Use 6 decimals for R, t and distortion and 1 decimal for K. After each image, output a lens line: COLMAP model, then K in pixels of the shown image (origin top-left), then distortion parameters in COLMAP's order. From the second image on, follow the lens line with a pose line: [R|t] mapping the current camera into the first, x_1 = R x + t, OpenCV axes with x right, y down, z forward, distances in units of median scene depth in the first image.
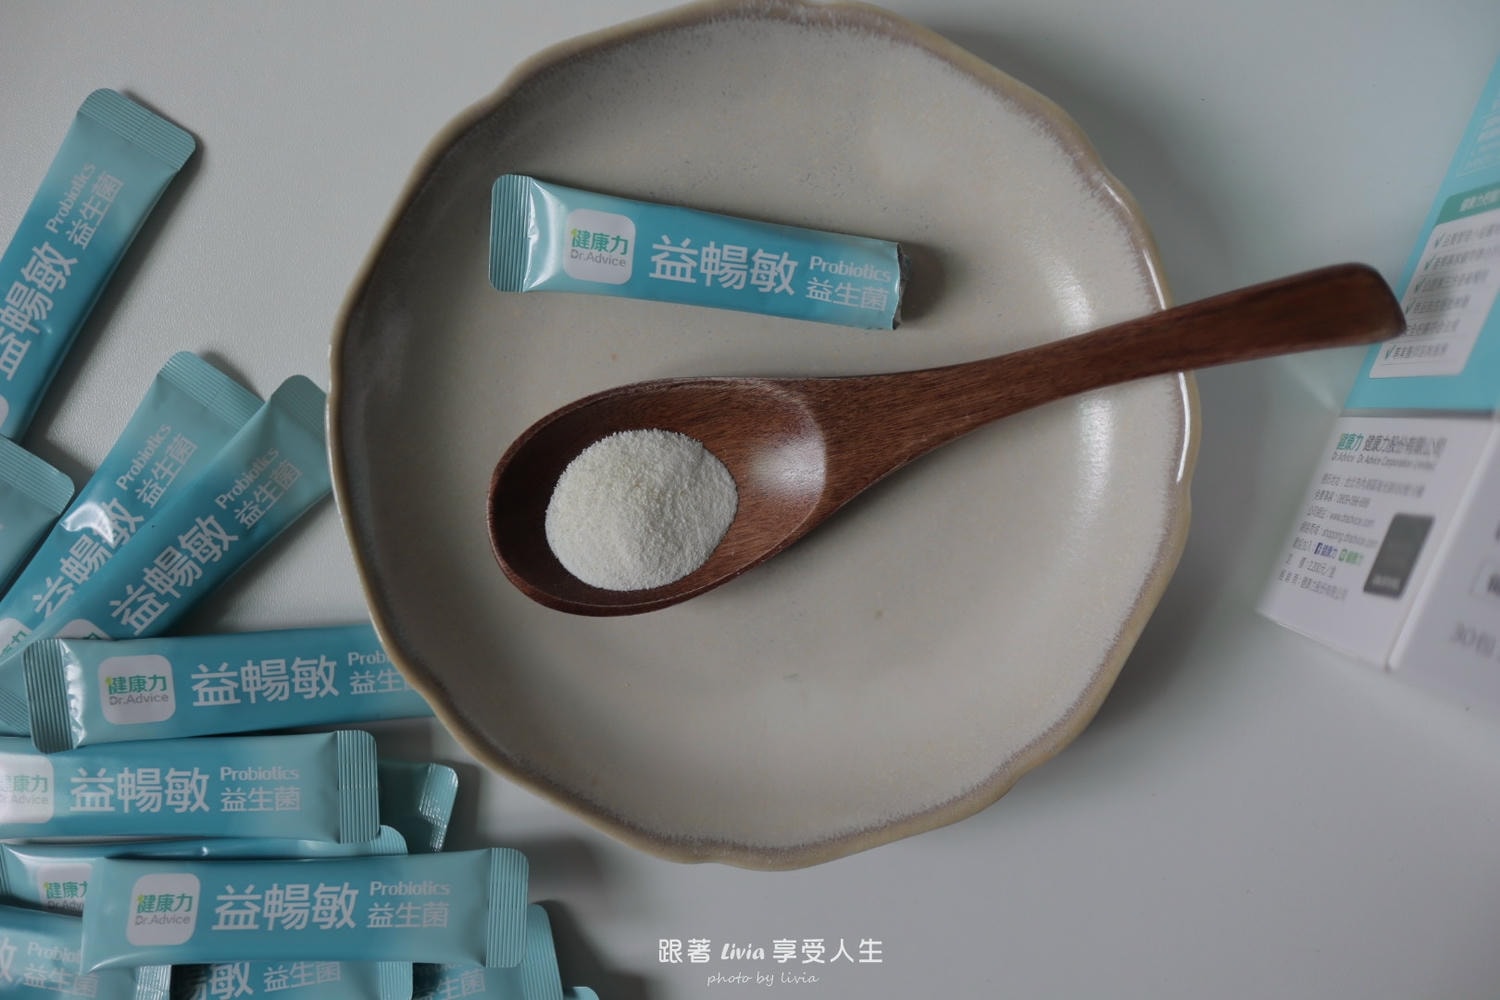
lens RADIAL K [[1579.2, 0, 746.7], [0, 1579.2, 496.4], [0, 0, 1]] dist [-0.006925, 0.000000]
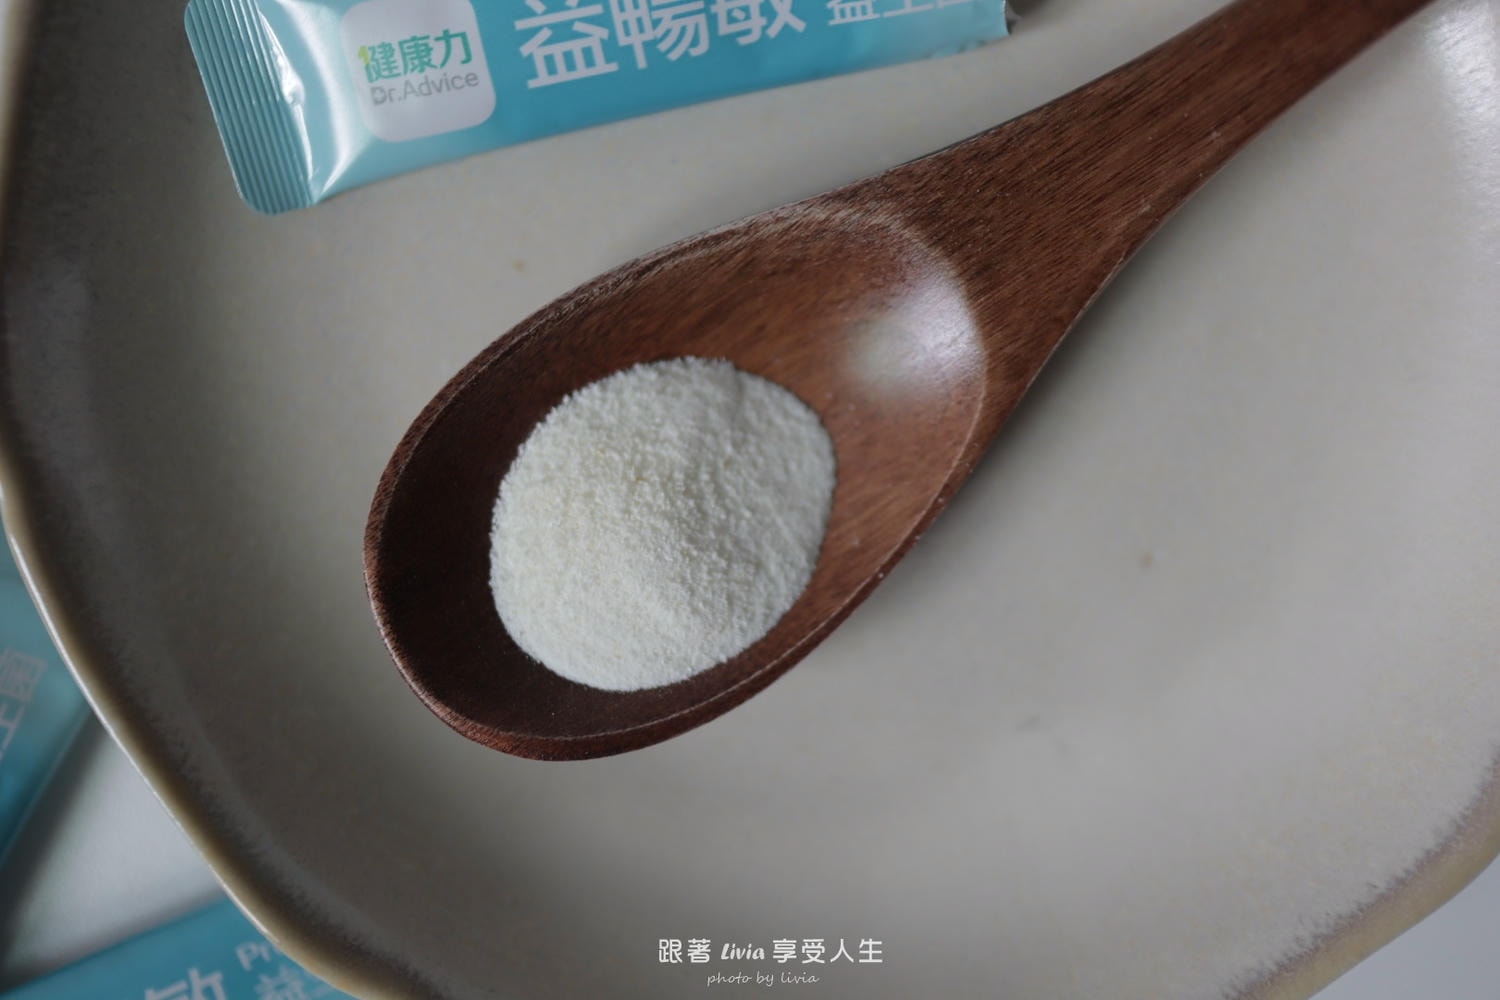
lens RADIAL K [[1579.2, 0, 755.1], [0, 1579.2, 502.3], [0, 0, 1]] dist [-0.006925, 0.000000]
pose [[0.945176, -0.326528, -0.004778, -0.033941], [0.326561, 0.945017, 0.017378, 0.003733], [-0.001159, -0.017985, 0.999838, 0.485736]]
